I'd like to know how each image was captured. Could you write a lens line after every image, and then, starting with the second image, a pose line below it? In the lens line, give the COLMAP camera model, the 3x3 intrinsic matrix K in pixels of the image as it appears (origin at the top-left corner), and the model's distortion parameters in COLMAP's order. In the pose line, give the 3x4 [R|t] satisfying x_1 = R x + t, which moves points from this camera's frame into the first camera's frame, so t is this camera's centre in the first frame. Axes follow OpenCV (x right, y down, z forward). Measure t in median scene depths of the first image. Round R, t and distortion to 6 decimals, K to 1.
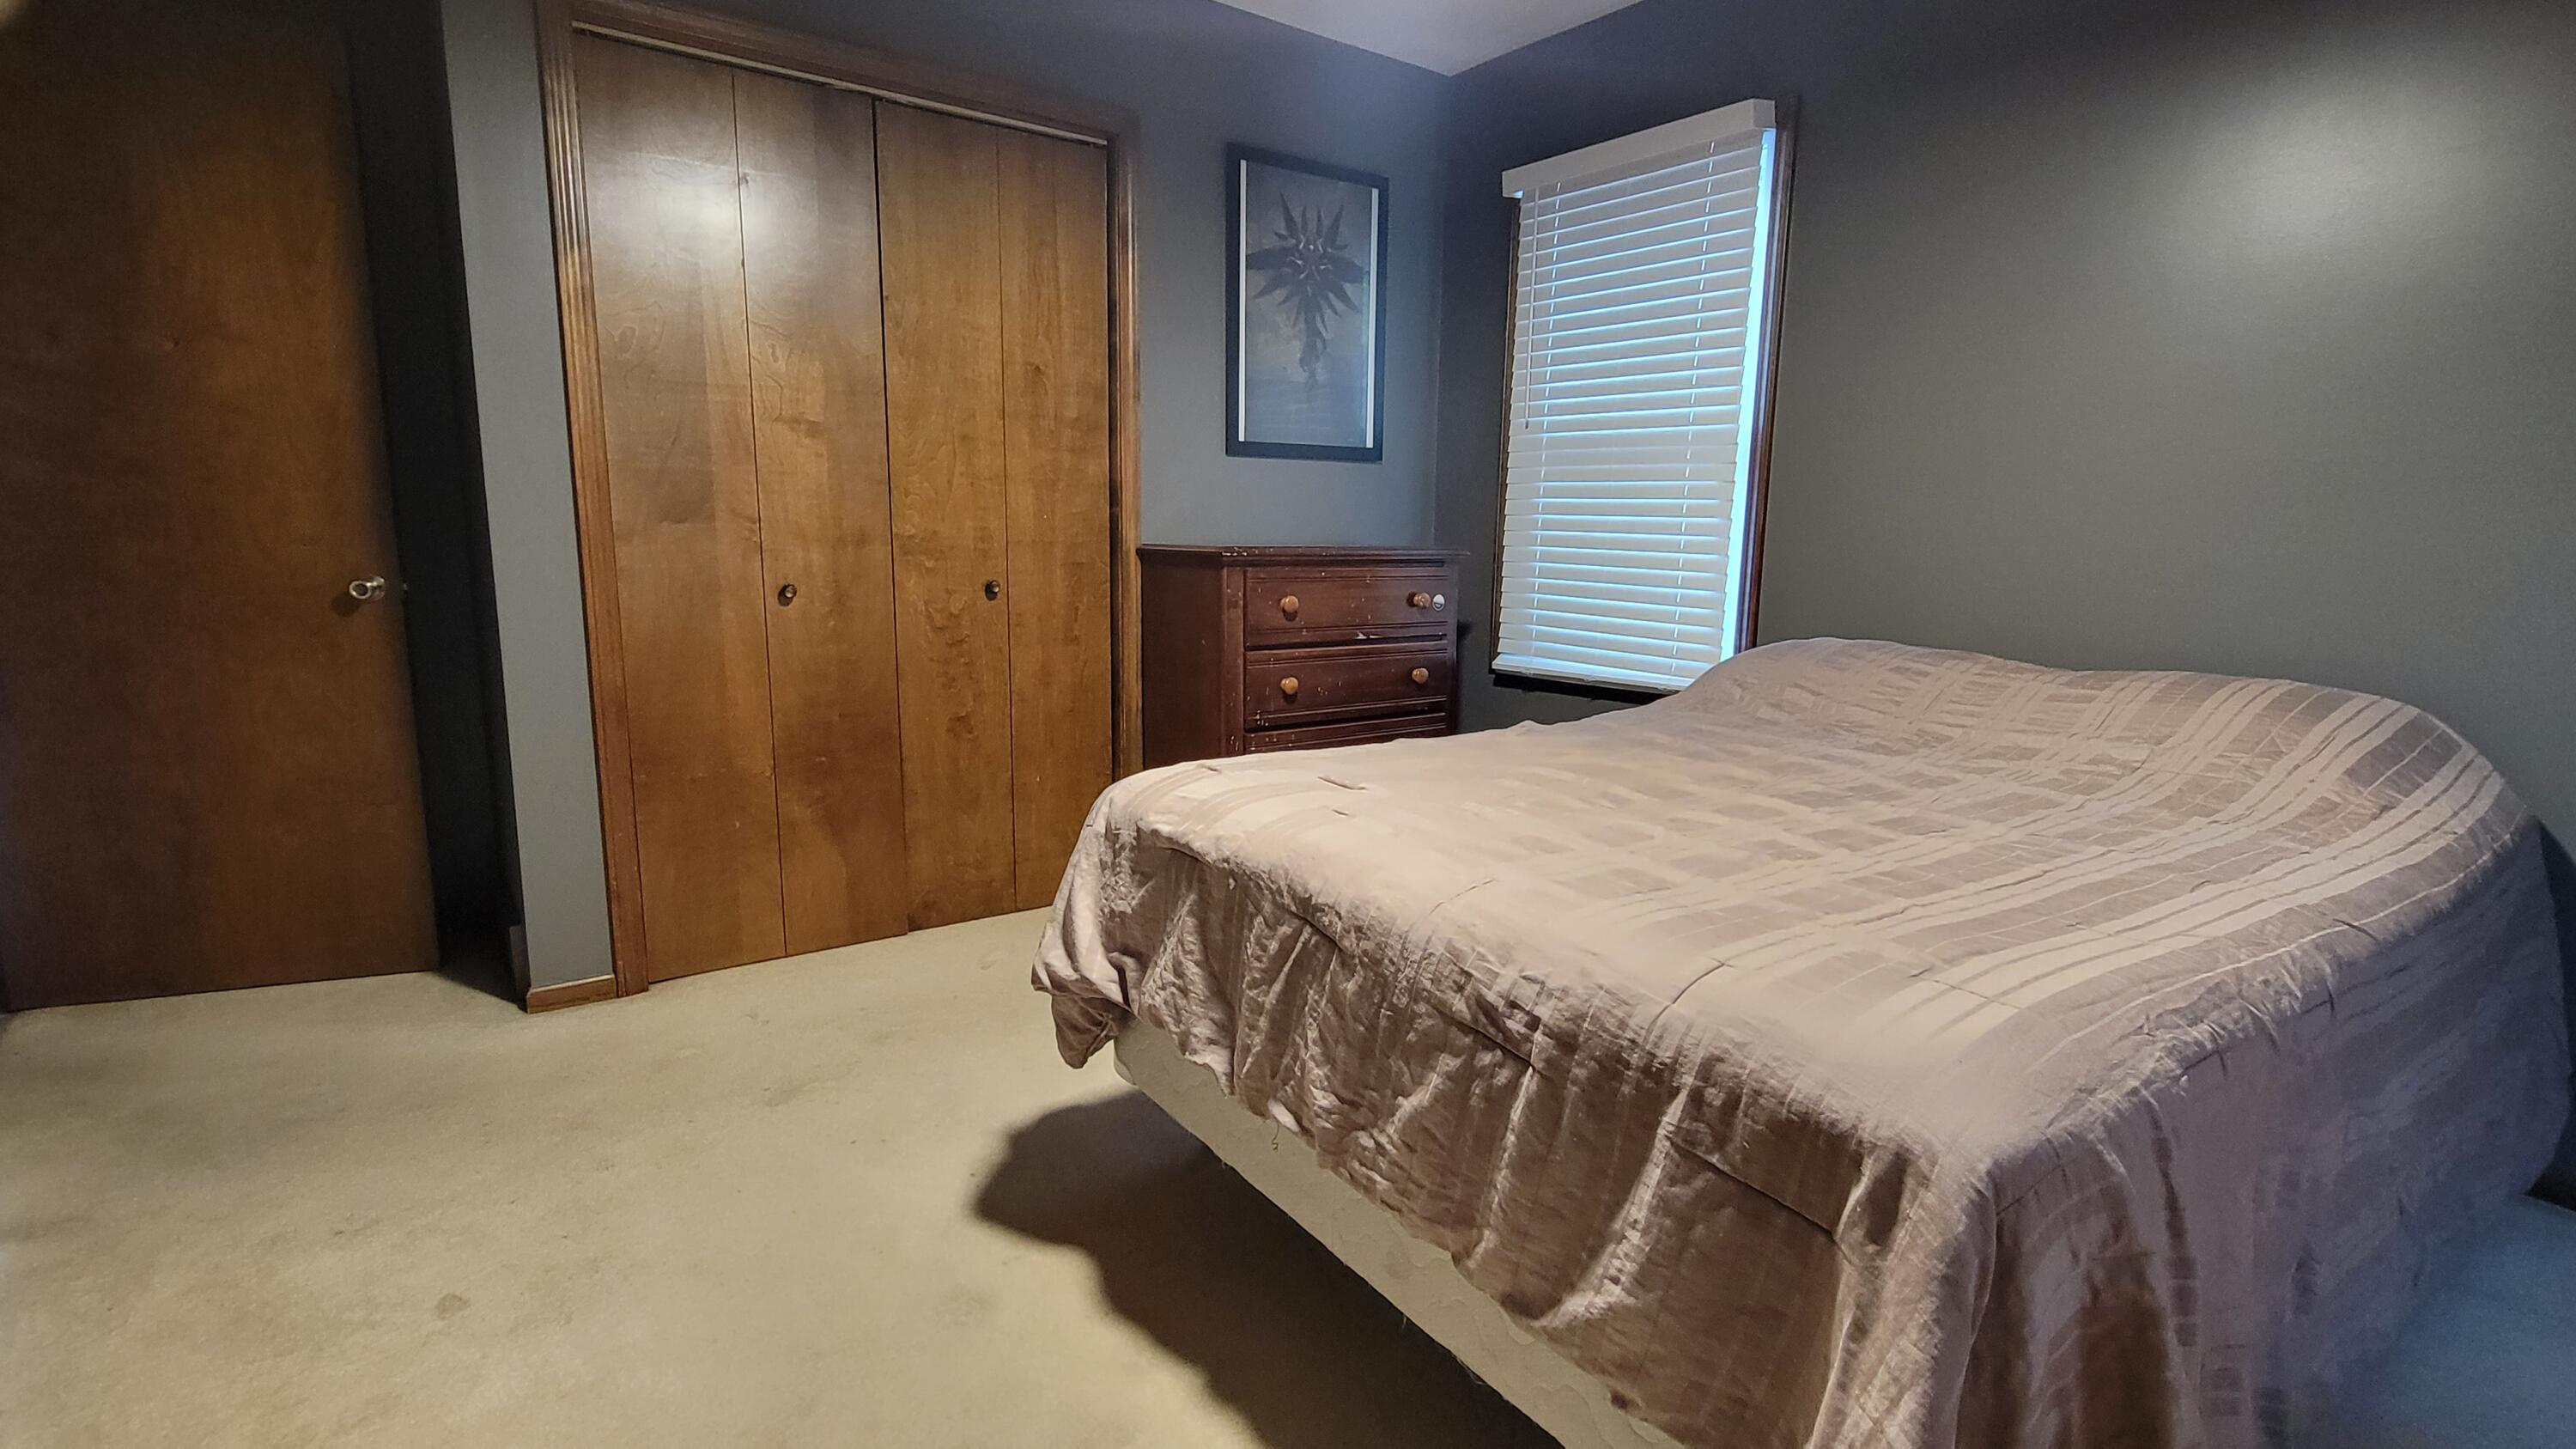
lens RADIAL K [[1215.1, 0, 1280.9], [0, 1215.1, 726.3], [0, 0, 1]] dist [0.002339, -0.000079]
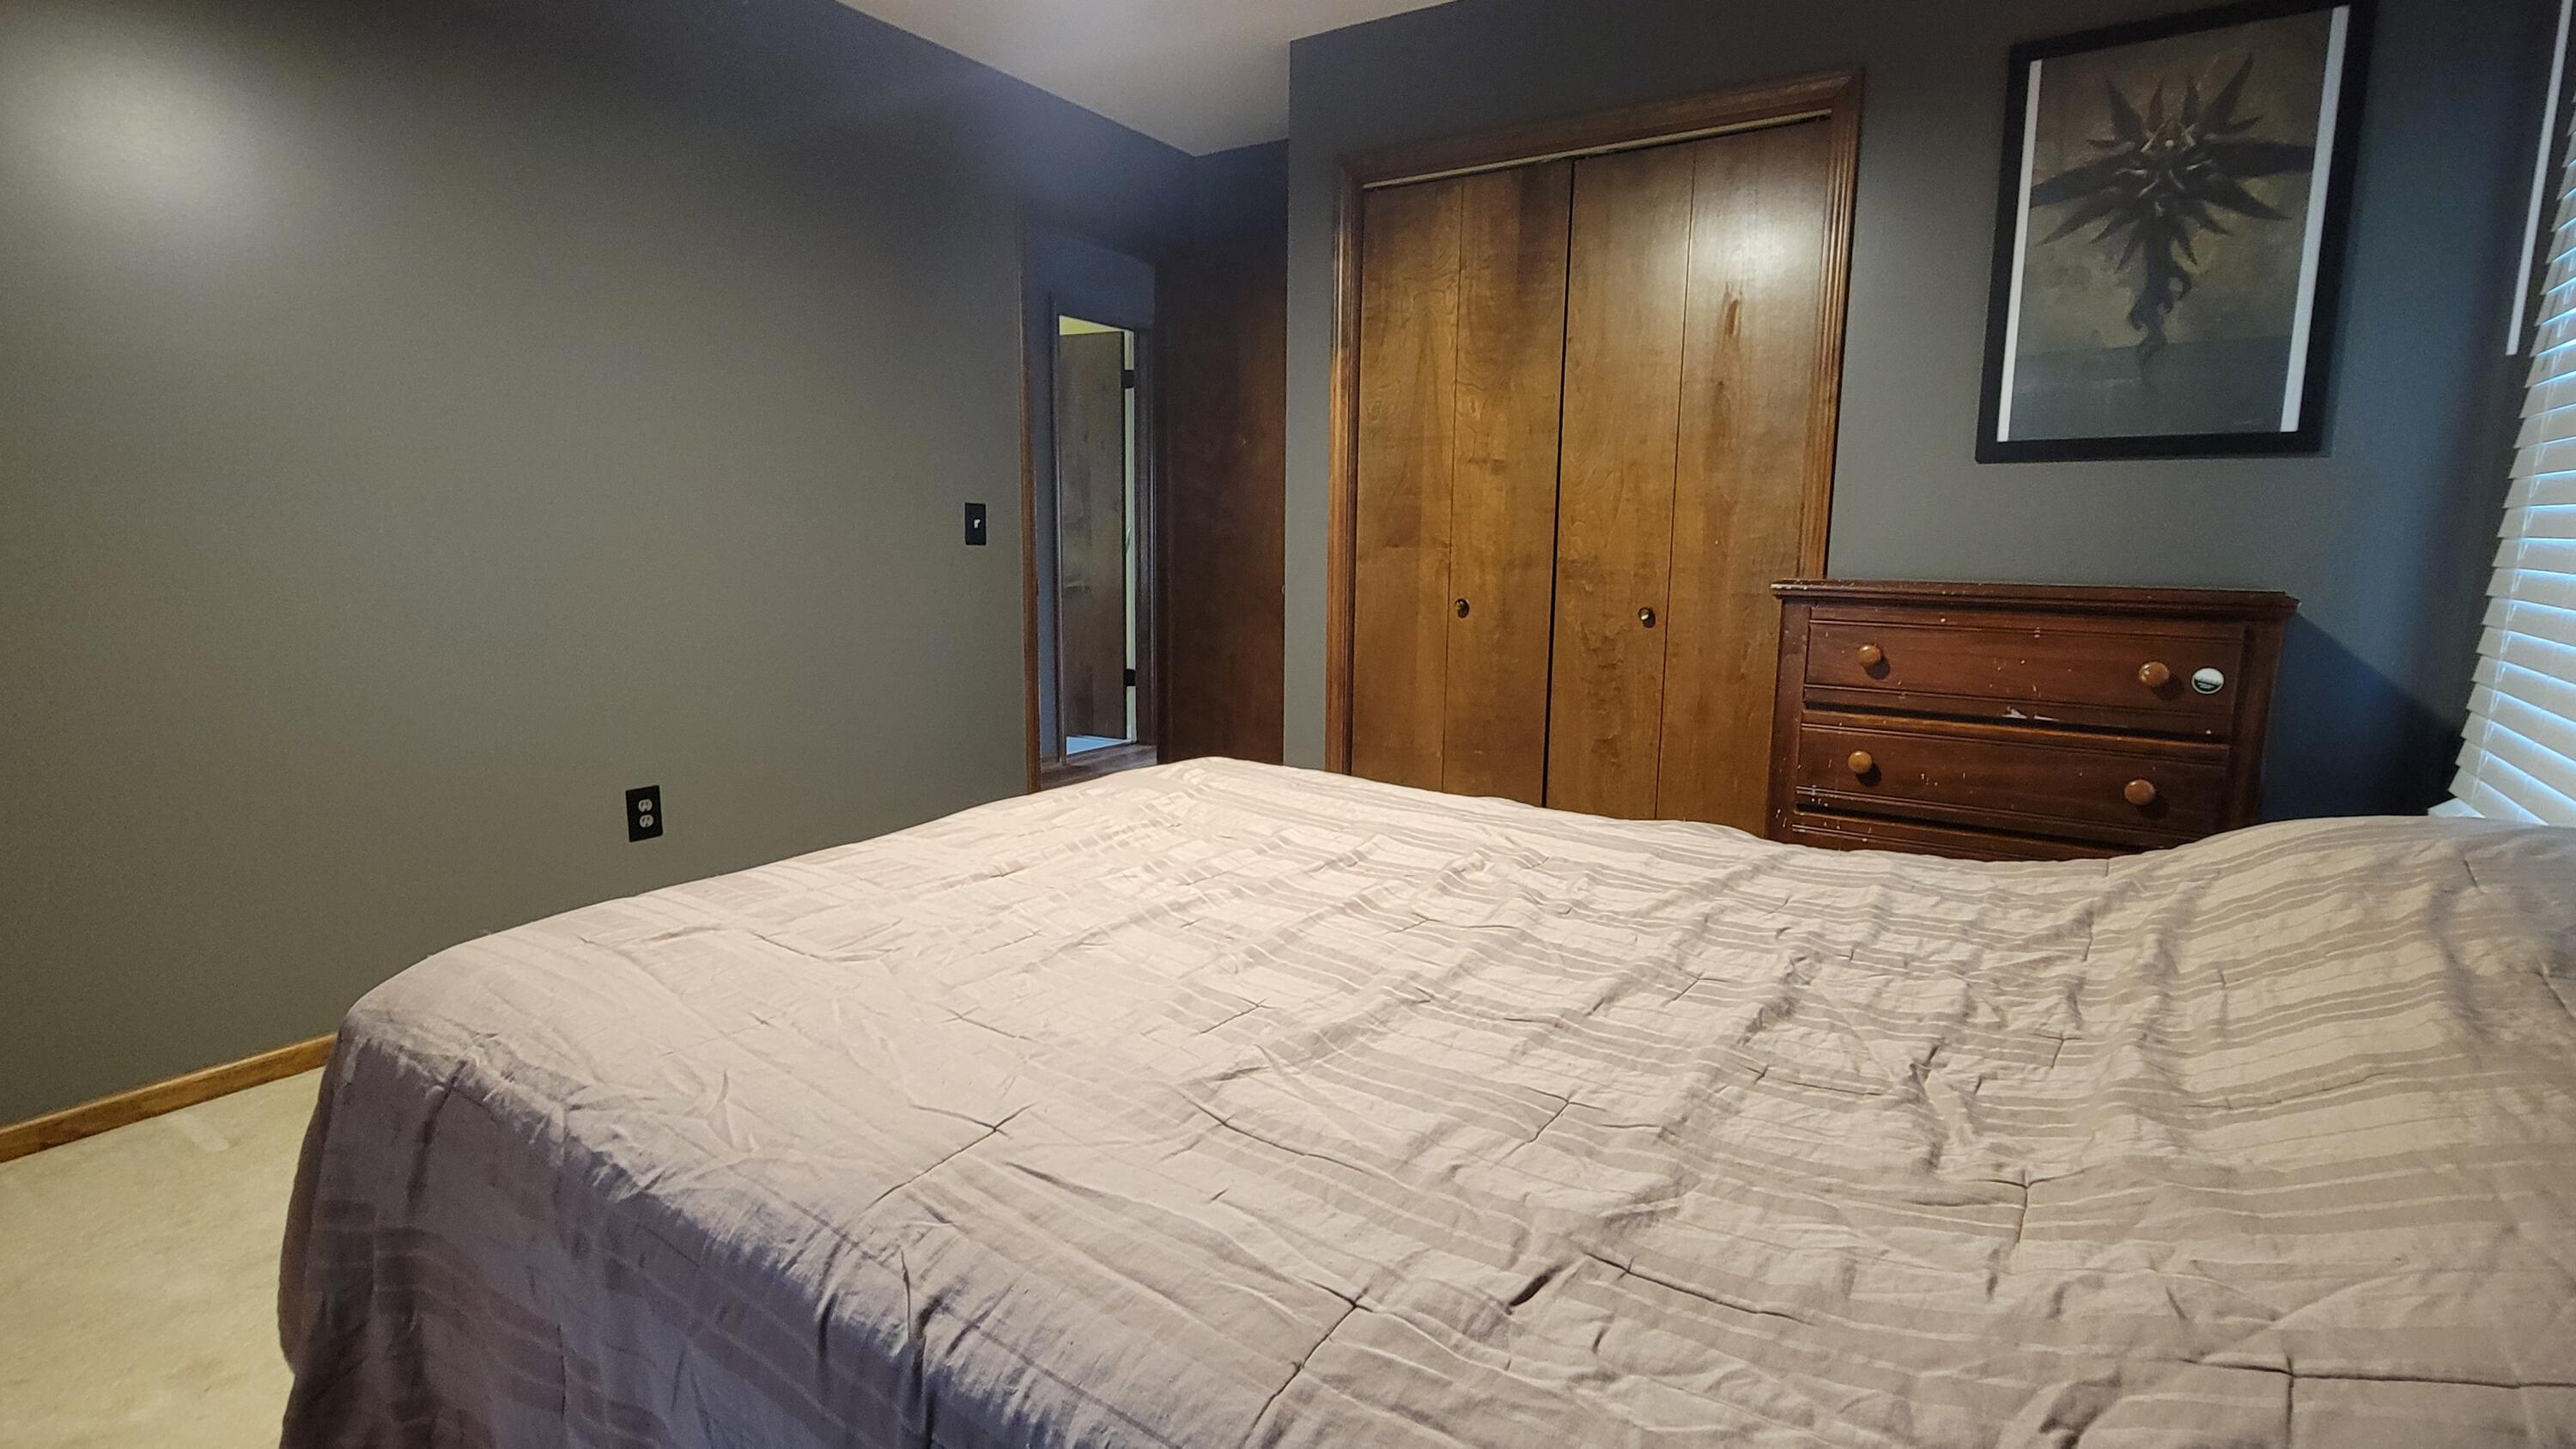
lens RADIAL K [[1215.1, 0, 1291.8], [0, 1215.1, 718.7], [0, 0, 1]] dist [0.002339, -0.000079]
pose [[0.352460, 0.131874, -0.926488, 0.591851], [-0.162645, 0.983587, 0.078127, -0.062679], [0.921585, 0.123153, 0.368124, 0.392426]]
